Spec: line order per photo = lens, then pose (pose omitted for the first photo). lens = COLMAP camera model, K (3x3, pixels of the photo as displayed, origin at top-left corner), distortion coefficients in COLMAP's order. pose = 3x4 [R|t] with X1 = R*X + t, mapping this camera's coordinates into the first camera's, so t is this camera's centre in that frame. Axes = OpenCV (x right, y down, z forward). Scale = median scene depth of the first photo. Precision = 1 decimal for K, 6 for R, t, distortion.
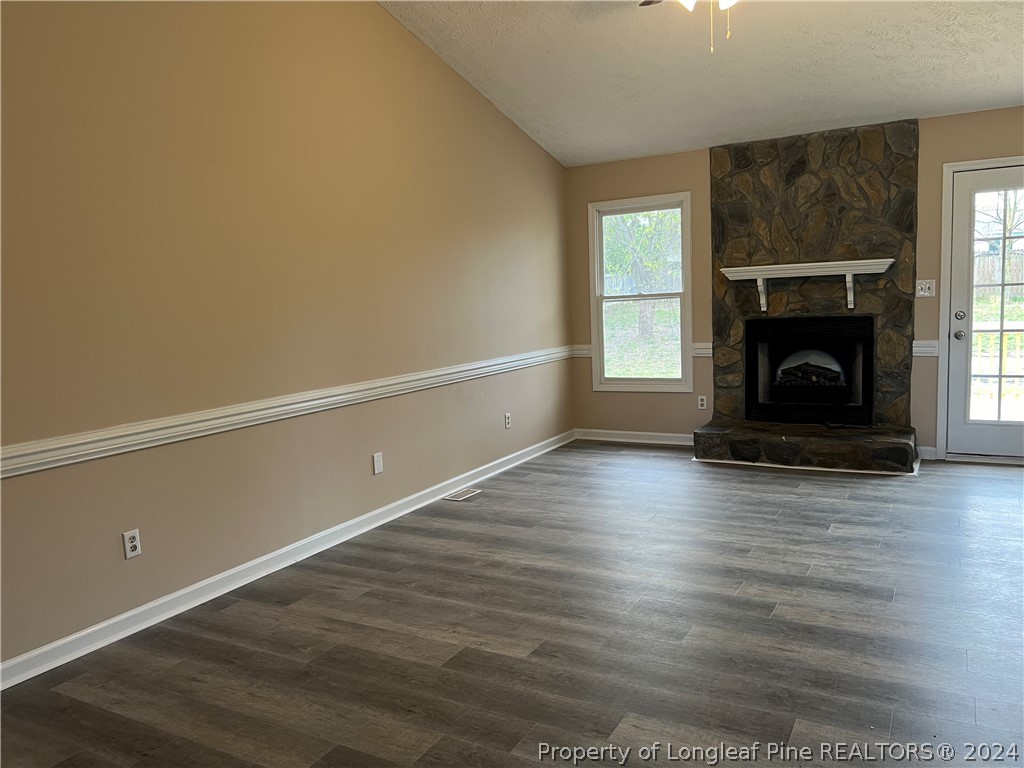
lens RADIAL K [[772.5, 0, 512.0], [0, 772.5, 384.0], [0, 0, 1]] dist [0.009928, -0.003174]
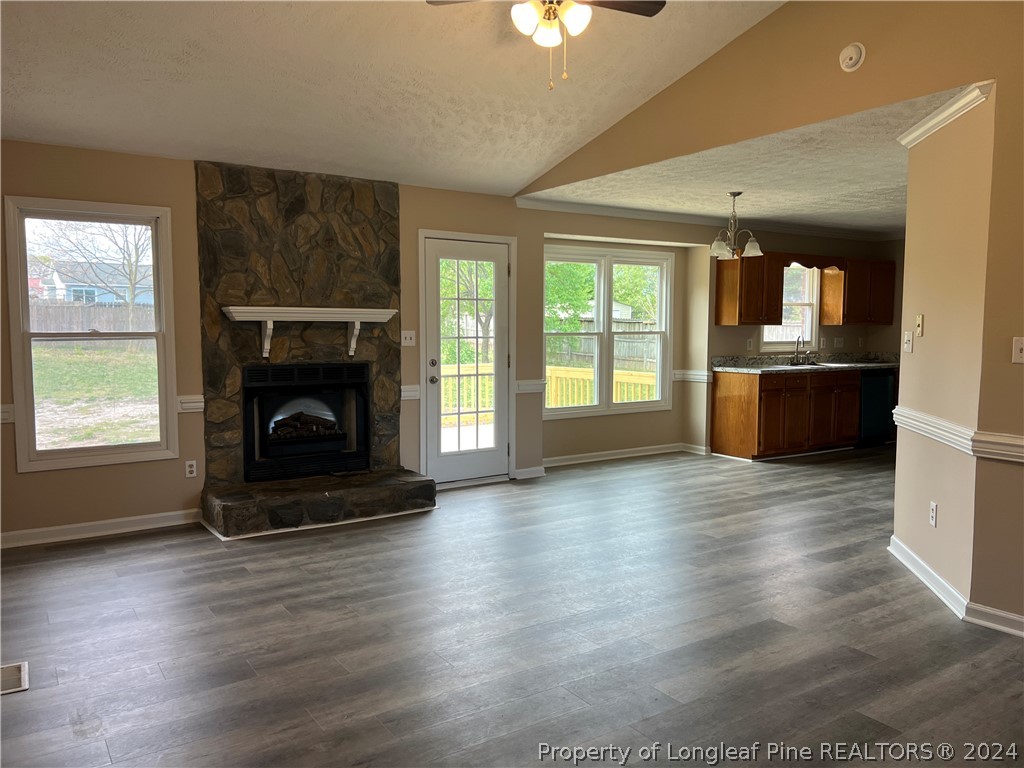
lens RADIAL K [[772.5, 0, 512.0], [0, 772.5, 384.0], [0, 0, 1]] dist [0.009928, -0.003174]
pose [[0.434455, -0.024088, 0.900371, -0.368042], [0.076010, 0.997057, -0.010003, -0.034077], [-0.897480, 0.072783, 0.435007, 0.371784]]
